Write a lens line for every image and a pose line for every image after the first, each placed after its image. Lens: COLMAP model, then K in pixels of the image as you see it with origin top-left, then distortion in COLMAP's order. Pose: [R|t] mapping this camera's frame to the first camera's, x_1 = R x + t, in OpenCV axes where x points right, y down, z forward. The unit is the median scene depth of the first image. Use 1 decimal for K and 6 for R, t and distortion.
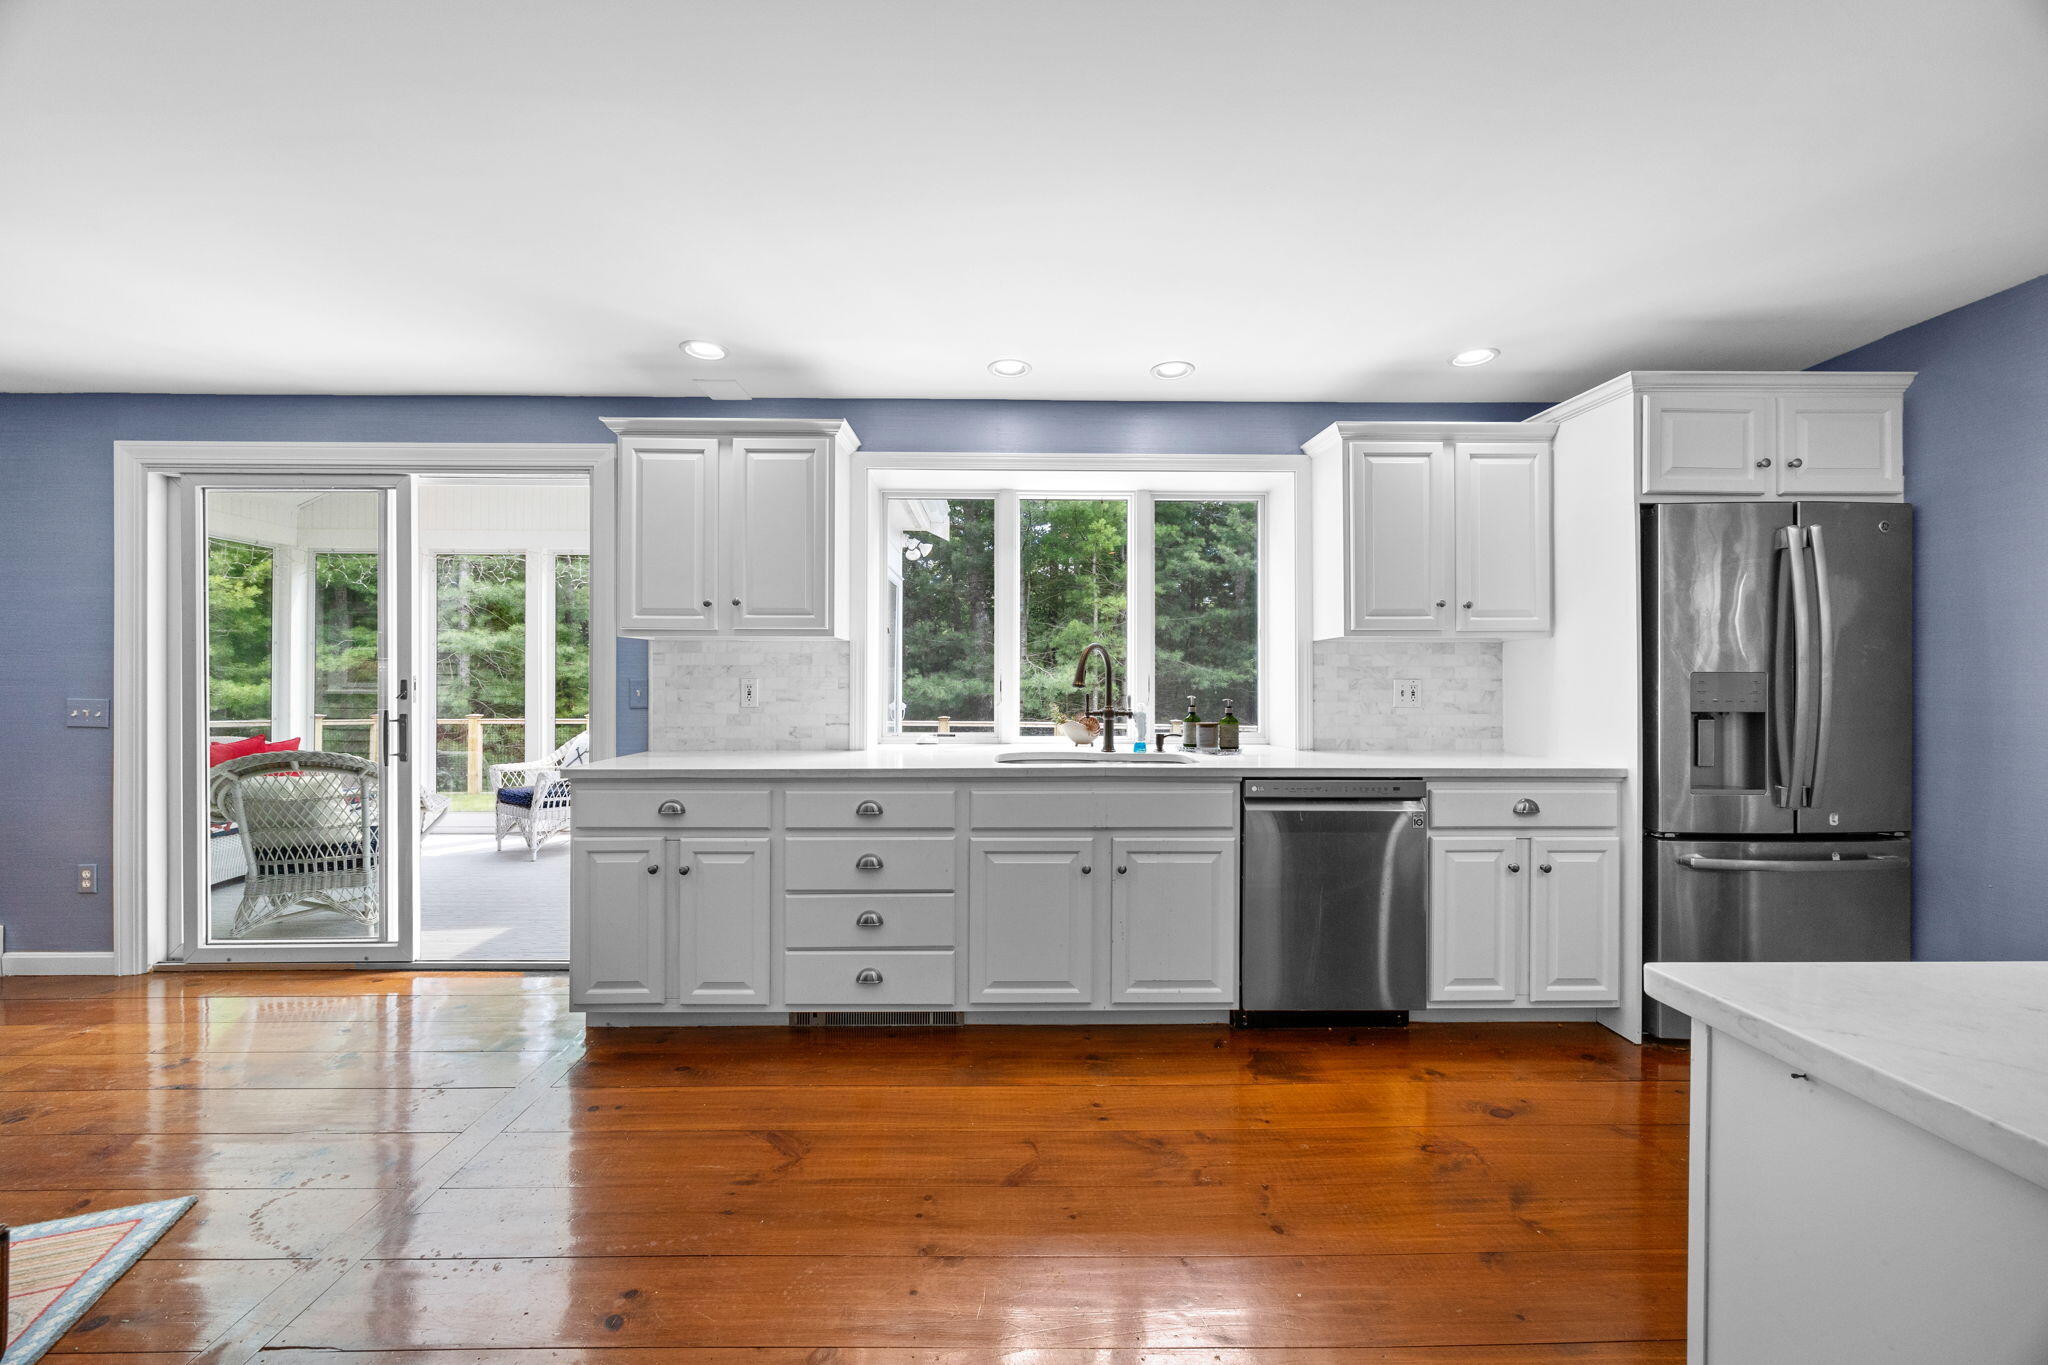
lens RADIAL K [[756.5, 0, 1009.4], [0, 756.5, 678.4], [0, 0, 1]] dist [-0.001845, 0.000025]
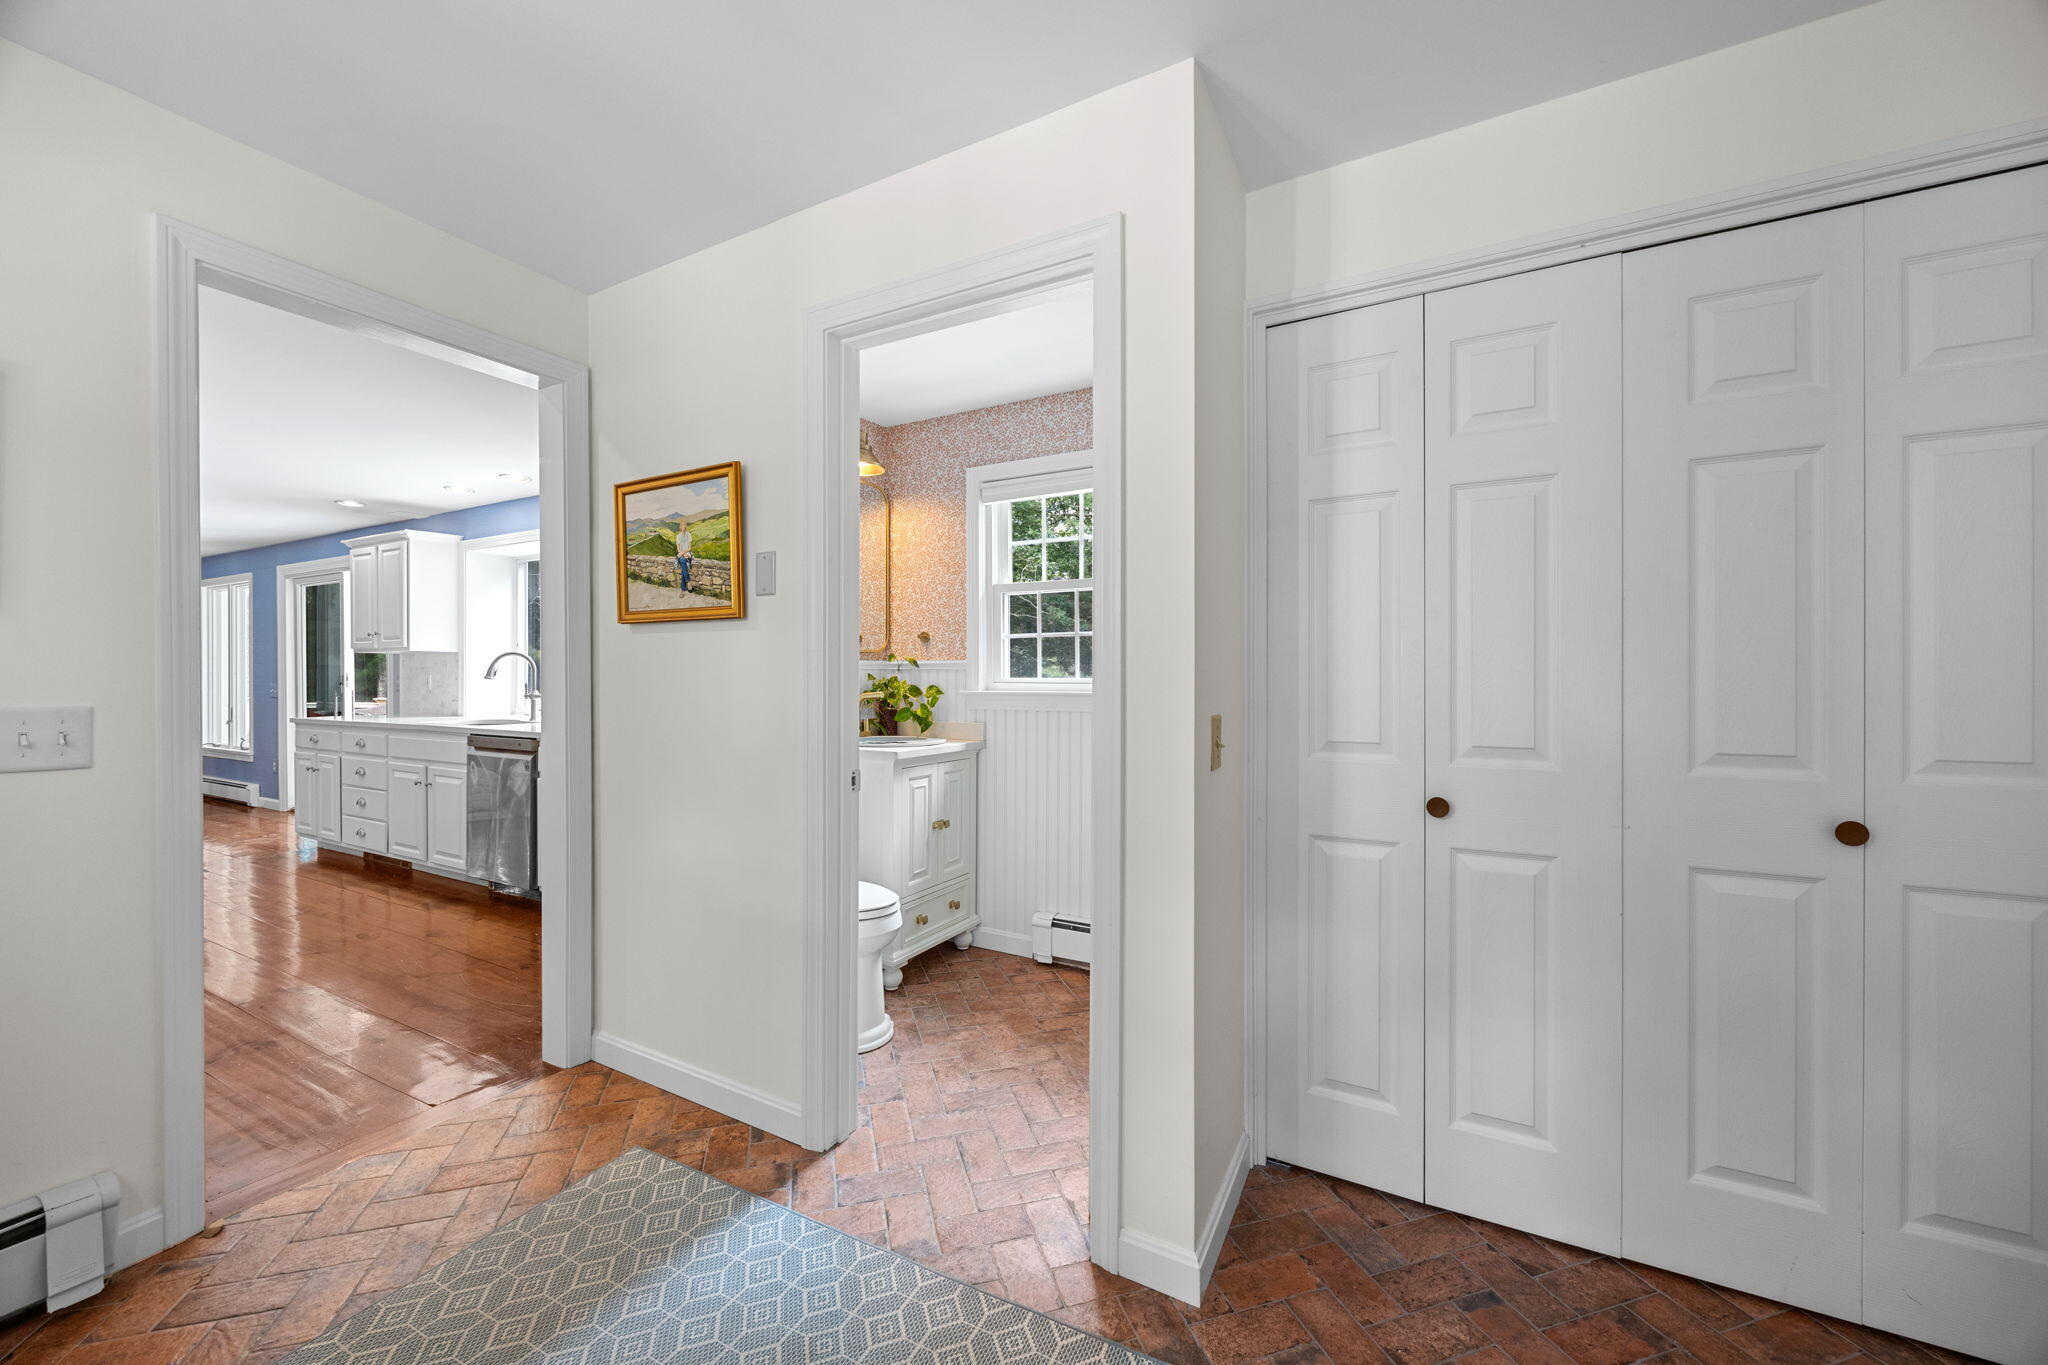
lens RADIAL K [[766.9, 0, 1024.0], [0, 766.9, 681.1], [0, 0, 1]] dist [-0.000096, -0.000131]
pose [[0.875998, 0.002626, -0.482307, 1.773707], [-0.002597, 0.999996, 0.000727, 0.010515], [0.482307, 0.000616, 0.876002, 0.101287]]
